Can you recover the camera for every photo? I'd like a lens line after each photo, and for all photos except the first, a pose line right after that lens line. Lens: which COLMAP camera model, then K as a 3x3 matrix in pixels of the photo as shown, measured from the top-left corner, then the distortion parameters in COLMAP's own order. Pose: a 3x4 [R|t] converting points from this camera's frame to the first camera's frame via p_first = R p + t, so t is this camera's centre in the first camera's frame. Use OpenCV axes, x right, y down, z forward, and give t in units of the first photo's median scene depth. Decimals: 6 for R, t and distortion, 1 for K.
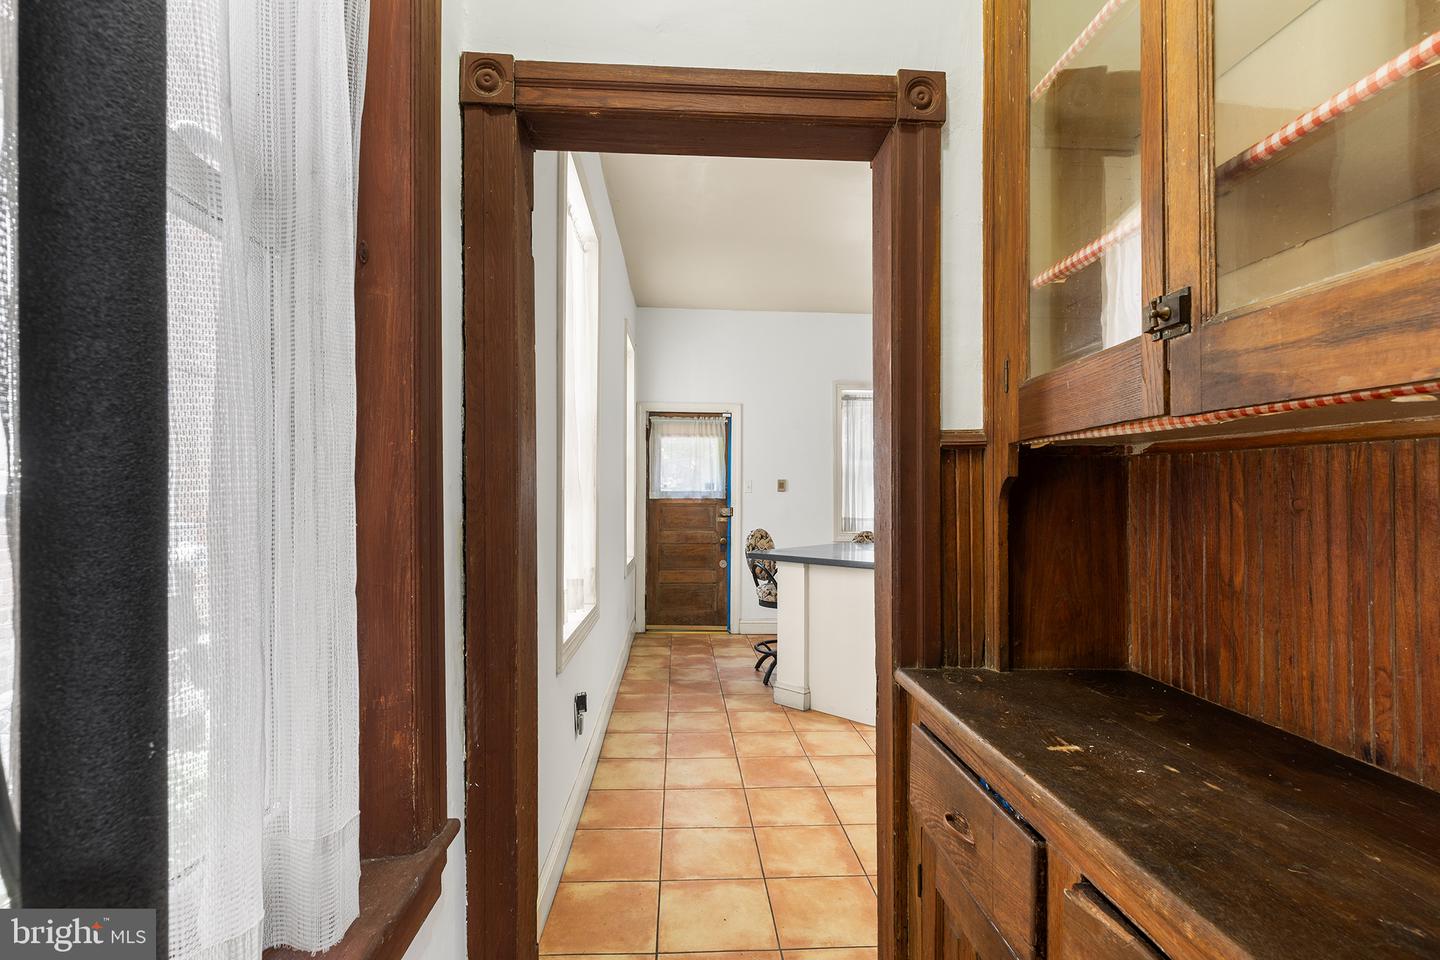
lens RADIAL K [[668.2, 0, 724.7], [0, 668.2, 485.7], [0, 0, 1]] dist [0.001240, -0.000565]
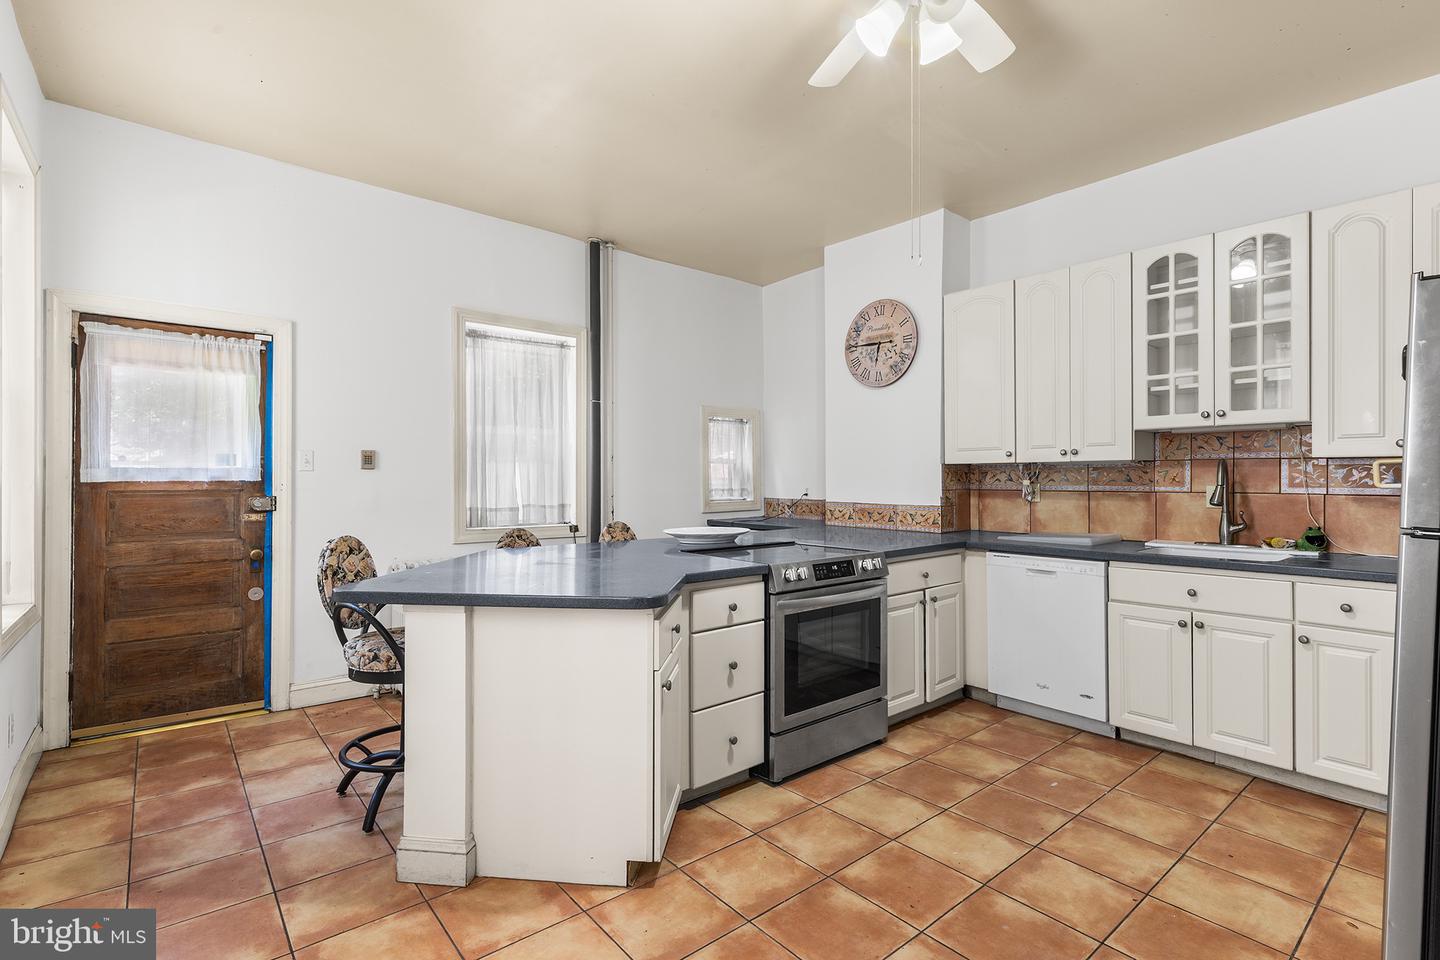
lens RADIAL K [[668.2, 0, 723.1], [0, 668.2, 474.6], [0, 0, 1]] dist [0.001240, -0.000565]
pose [[0.805450, 0.000418, 0.592663, -0.021113], [-0.009784, 0.999873, 0.012591, 0.002637], [-0.592582, -0.015940, 0.805352, 0.317988]]
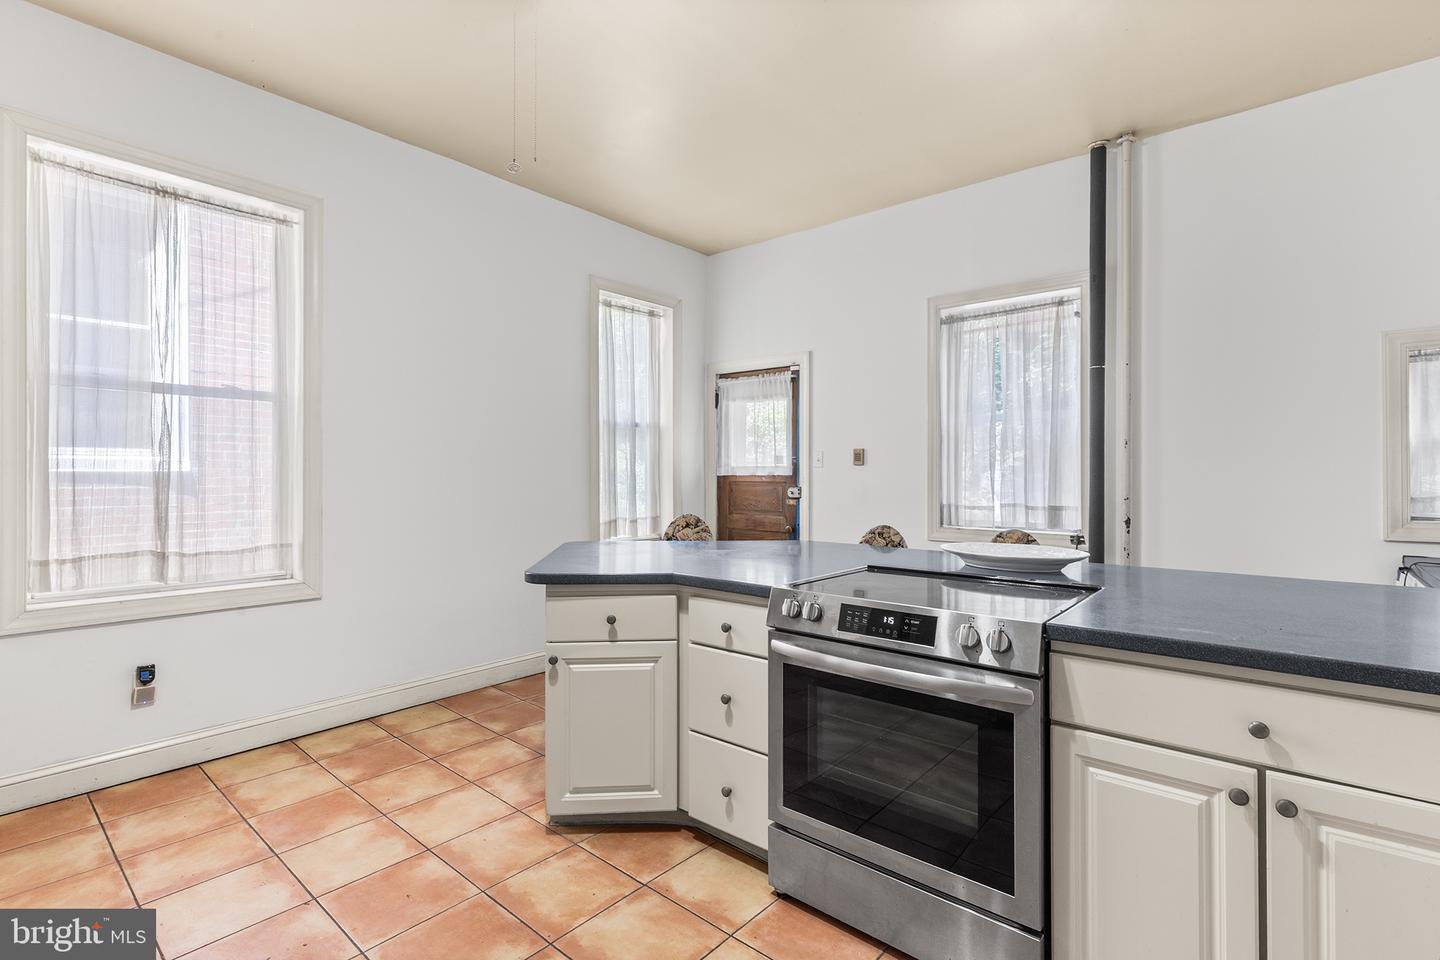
lens RADIAL K [[668.2, 0, 724.1], [0, 668.2, 475.6], [0, 0, 1]] dist [0.001240, -0.000565]
pose [[0.720340, -0.001373, -0.693620, 0.526449], [0.012934, 0.999851, 0.011454, 0.010423], [0.693501, -0.017222, 0.720250, 0.416142]]
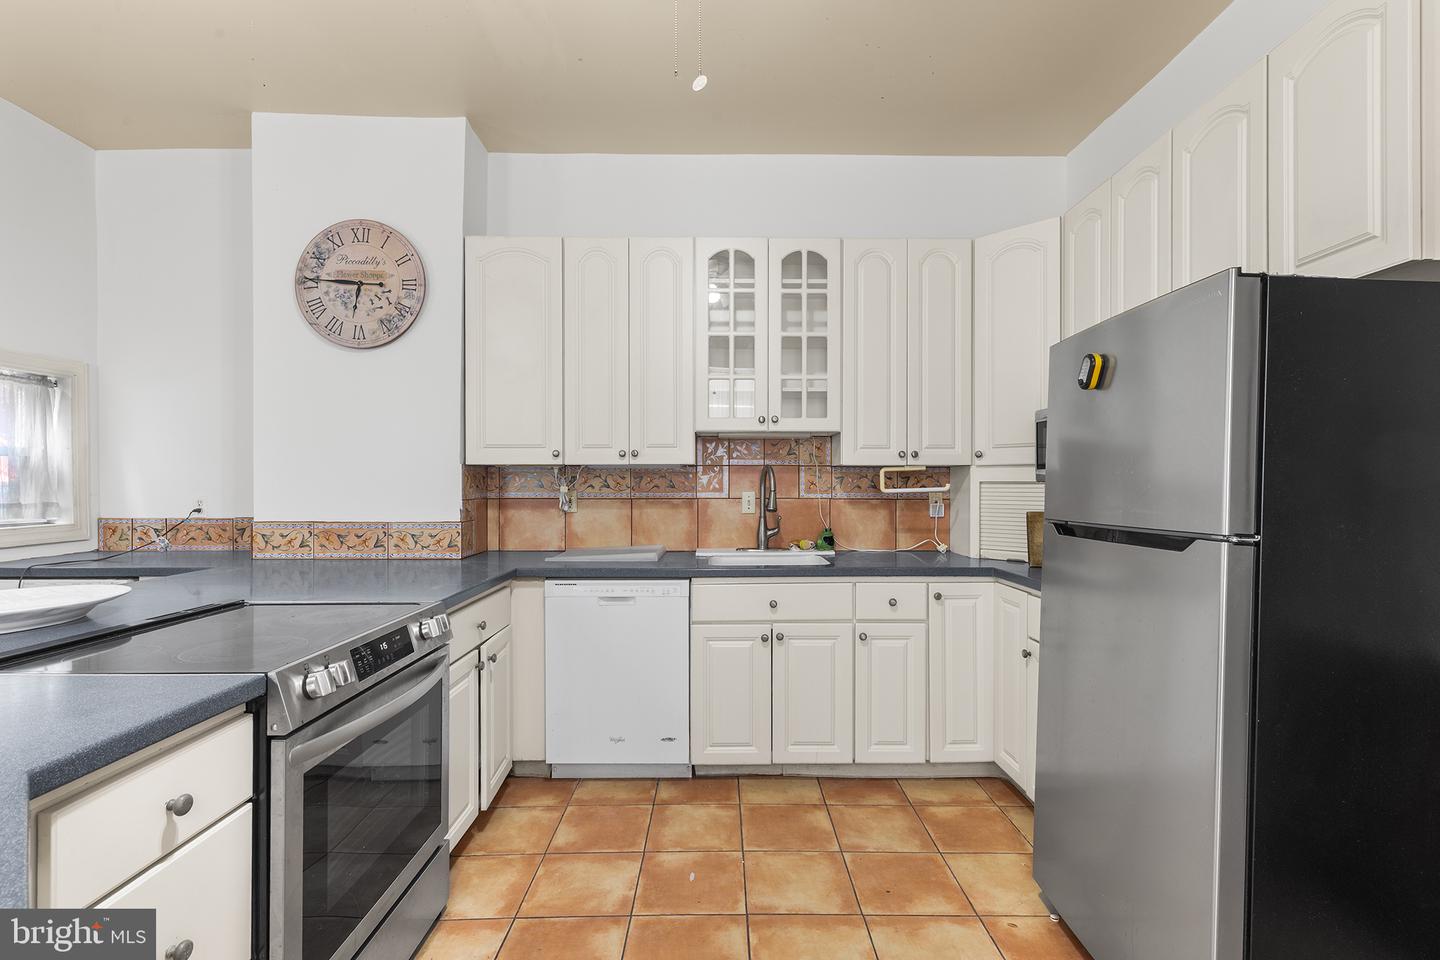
lens RADIAL K [[668.2, 0, 722.7], [0, 668.2, 480.8], [0, 0, 1]] dist [0.001240, -0.000565]
pose [[0.059336, 0.003578, 0.998232, 0.084569], [-0.020427, 0.999789, -0.002369, 0.008089], [-0.998029, -0.020251, 0.059397, 0.529877]]
